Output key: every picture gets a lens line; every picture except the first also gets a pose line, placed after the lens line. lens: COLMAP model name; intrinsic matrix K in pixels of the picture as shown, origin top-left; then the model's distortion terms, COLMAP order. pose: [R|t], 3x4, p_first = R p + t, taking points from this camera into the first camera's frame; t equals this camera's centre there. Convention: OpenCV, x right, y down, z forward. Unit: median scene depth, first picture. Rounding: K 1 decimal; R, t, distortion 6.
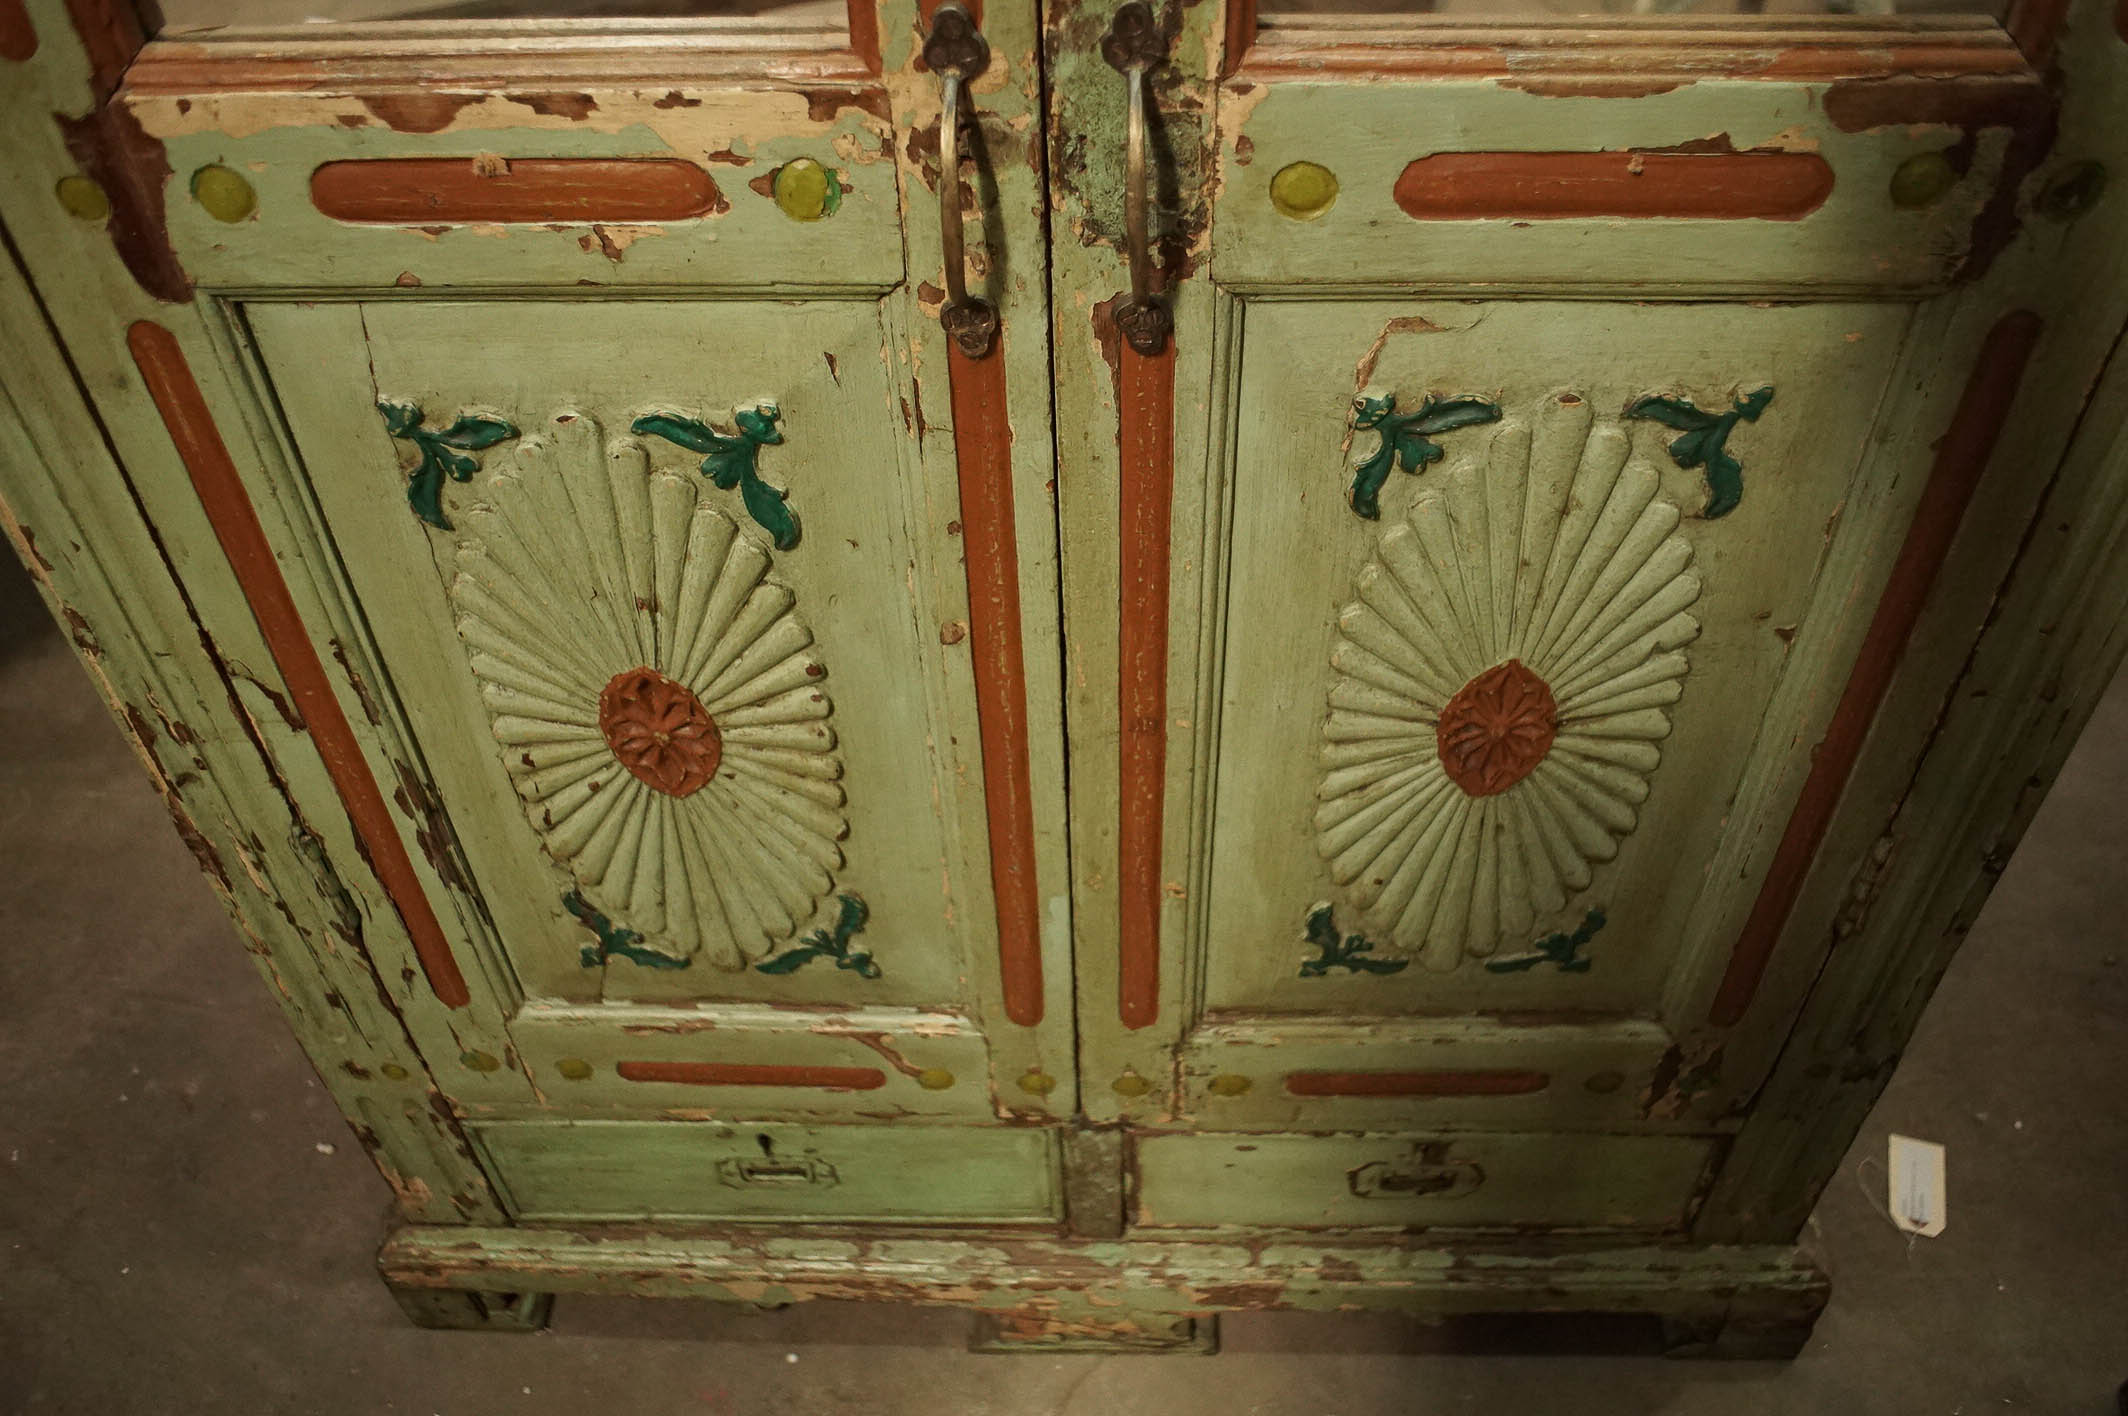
lens RADIAL K [[1781.1, 0, 1065.3], [0, 1781.1, 738.7], [0, 0, 1]] dist [-0.129123, 0.100296]
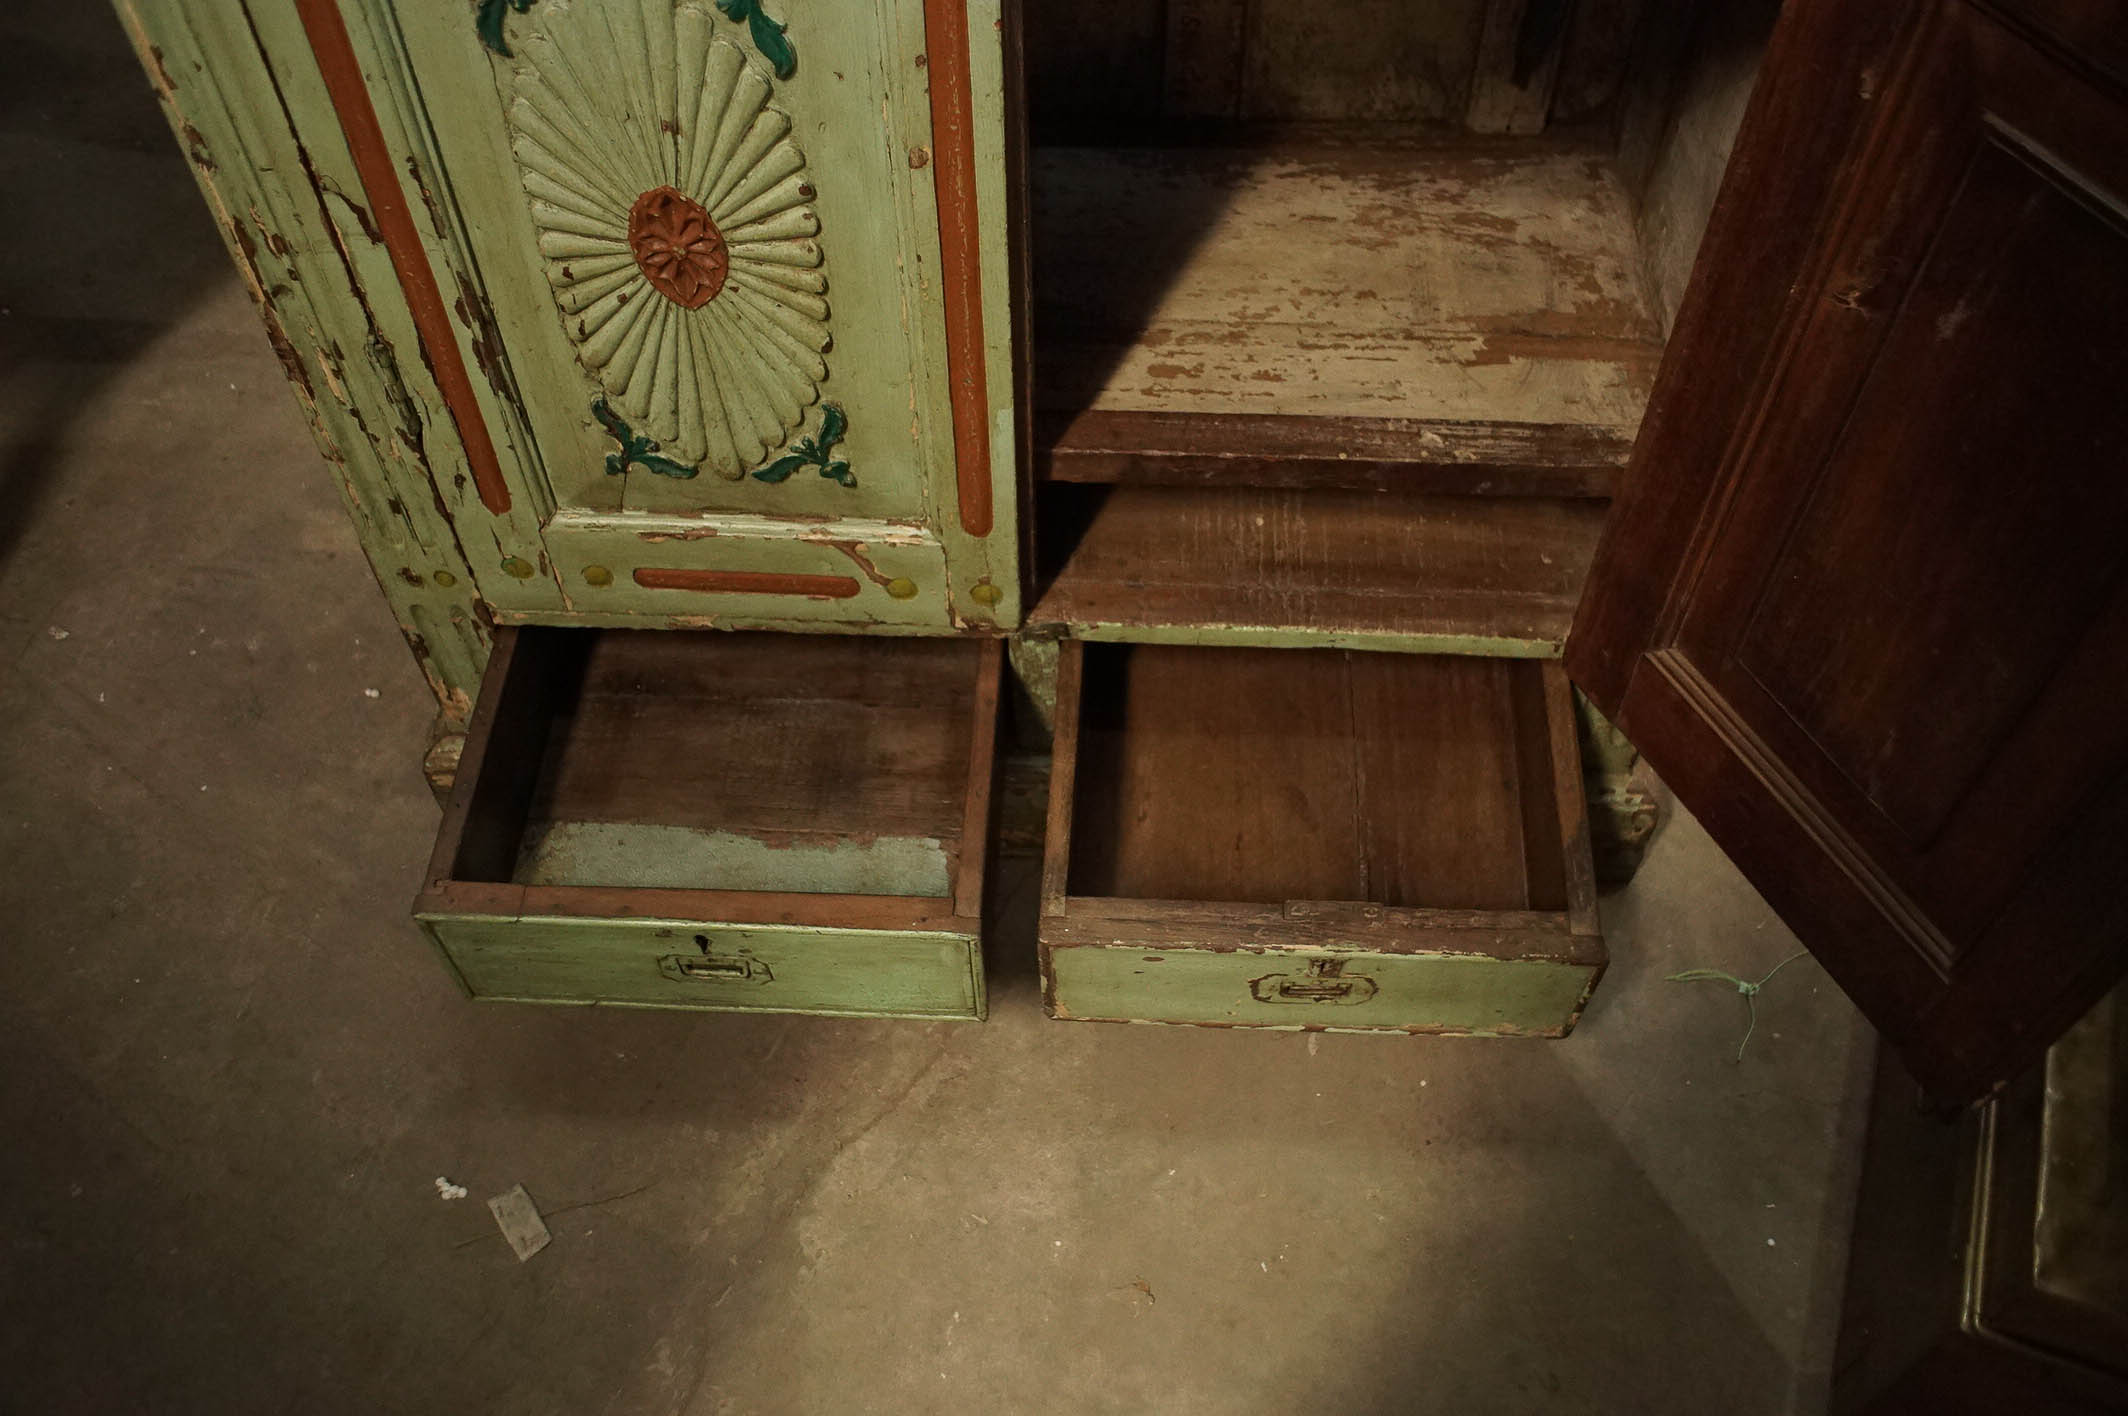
lens RADIAL K [[1781.1, 0, 1069.4], [0, 1781.1, 753.6], [0, 0, 1]] dist [-0.129123, 0.100296]
pose [[0.999678, 0.021267, 0.013817, 0.029060], [-0.022895, 0.991129, 0.130913, 0.166136], [-0.010911, -0.131187, 0.991298, -0.228942]]
